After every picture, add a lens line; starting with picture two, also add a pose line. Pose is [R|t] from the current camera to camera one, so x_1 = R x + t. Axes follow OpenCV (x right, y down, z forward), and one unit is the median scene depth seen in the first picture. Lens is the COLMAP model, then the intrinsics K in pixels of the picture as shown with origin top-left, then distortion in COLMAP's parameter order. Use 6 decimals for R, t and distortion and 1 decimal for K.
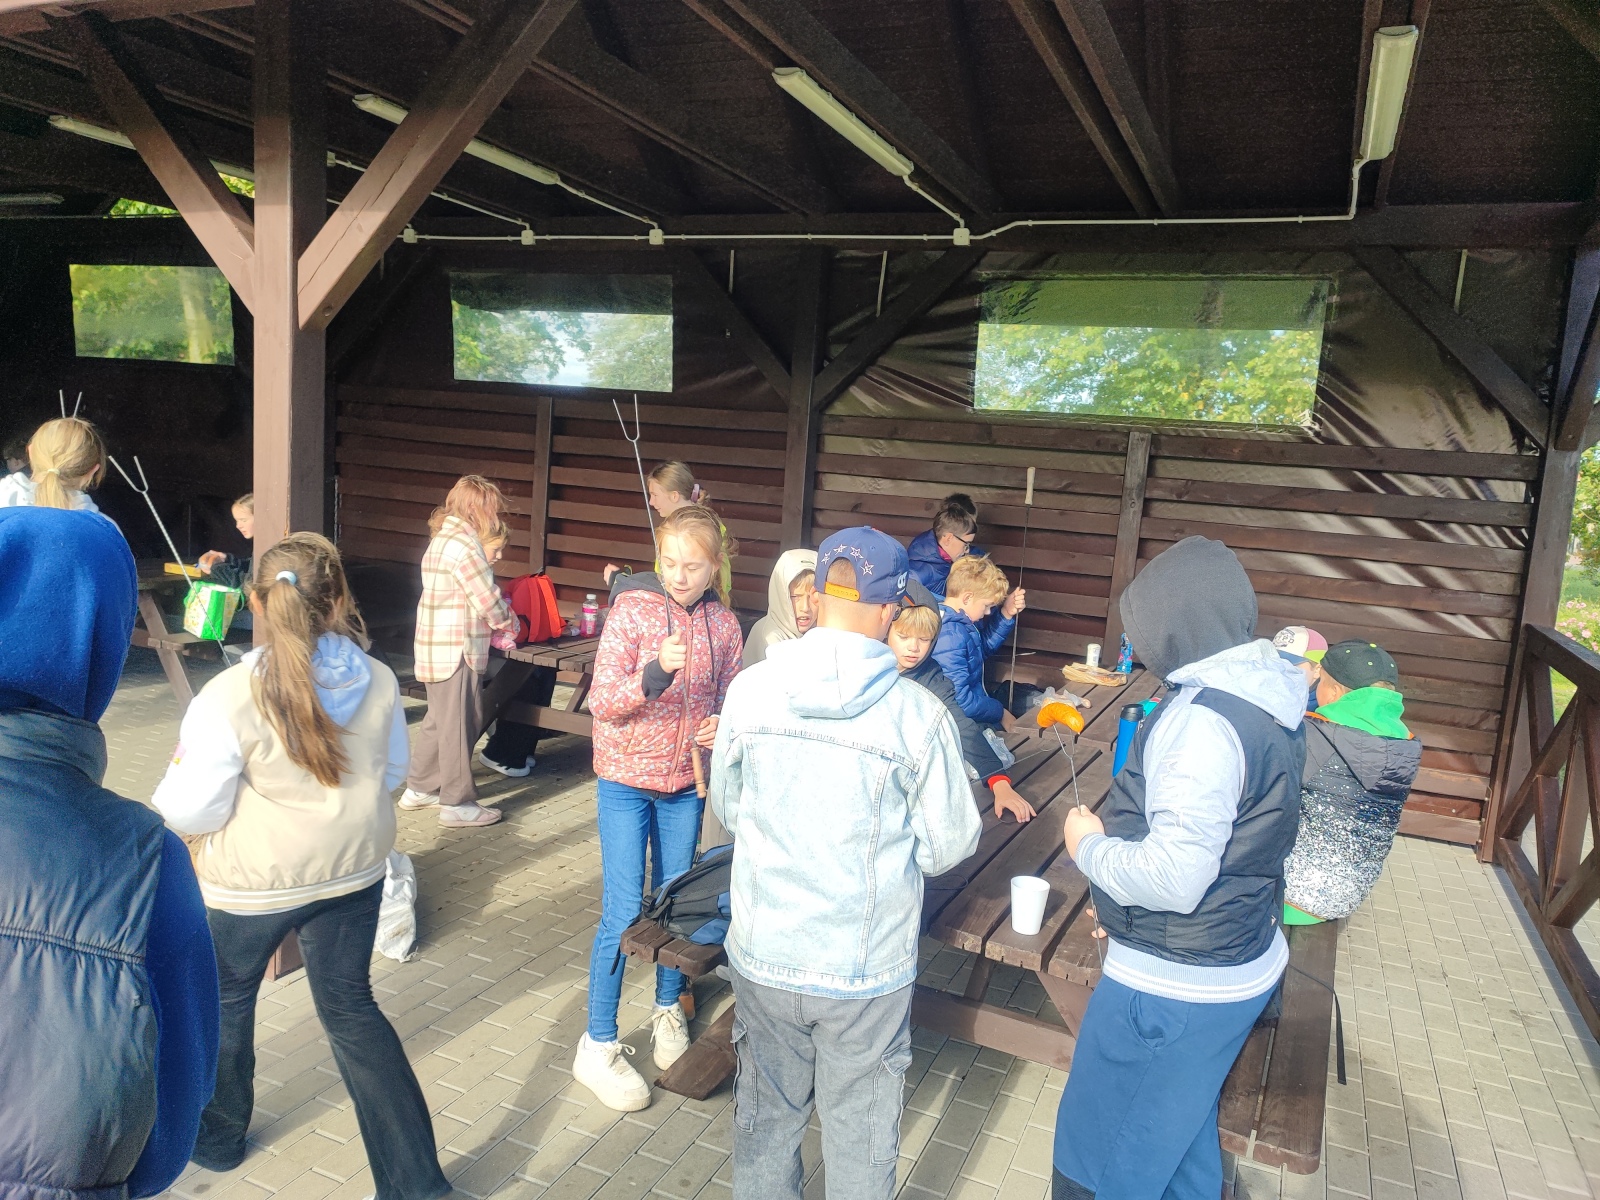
lens RADIAL K [[1157.7, 0, 809.6], [0, 1157.7, 599.9], [0, 0, 1]] dist [0.059194, -0.032520]
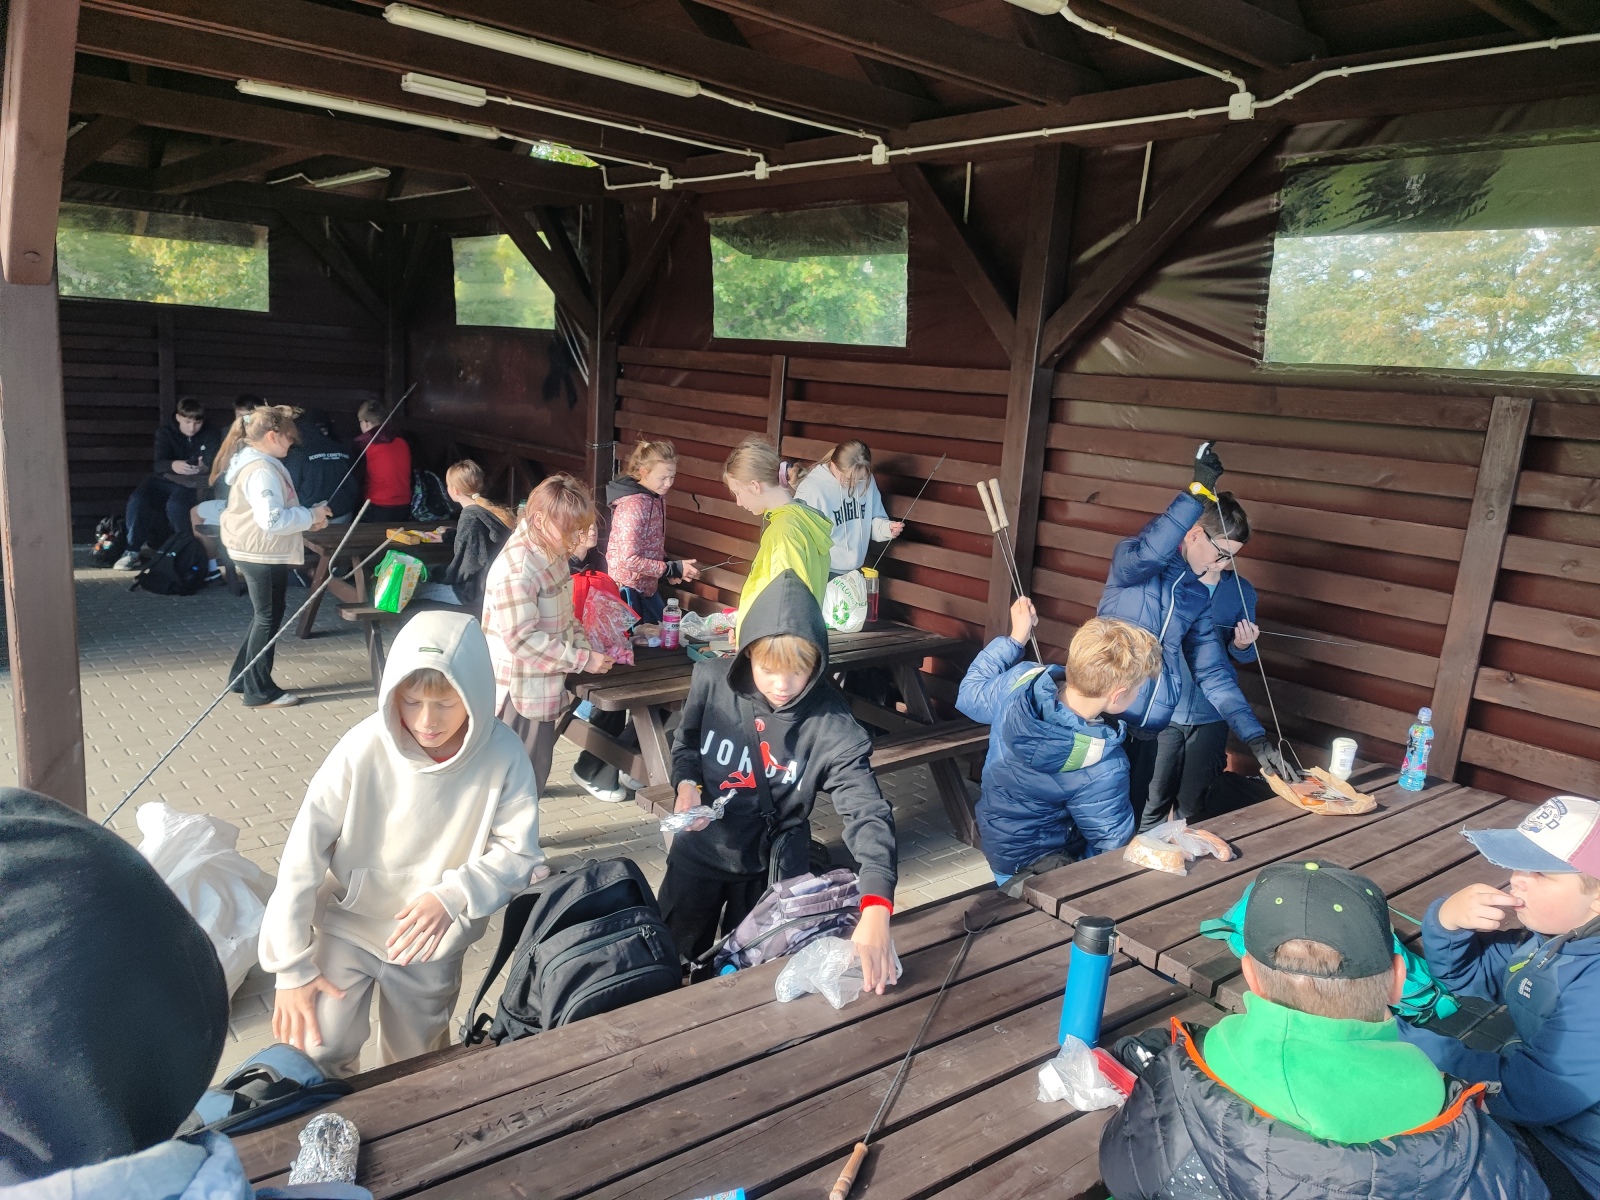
lens RADIAL K [[1157.7, 0, 802.3], [0, 1157.7, 603.0], [0, 0, 1]] dist [0.059194, -0.032520]
pose [[0.895346, 0.078971, -0.438314, 0.214191], [-0.061204, 0.996634, 0.054542, -0.043751], [0.441146, -0.022007, 0.897166, 0.255700]]
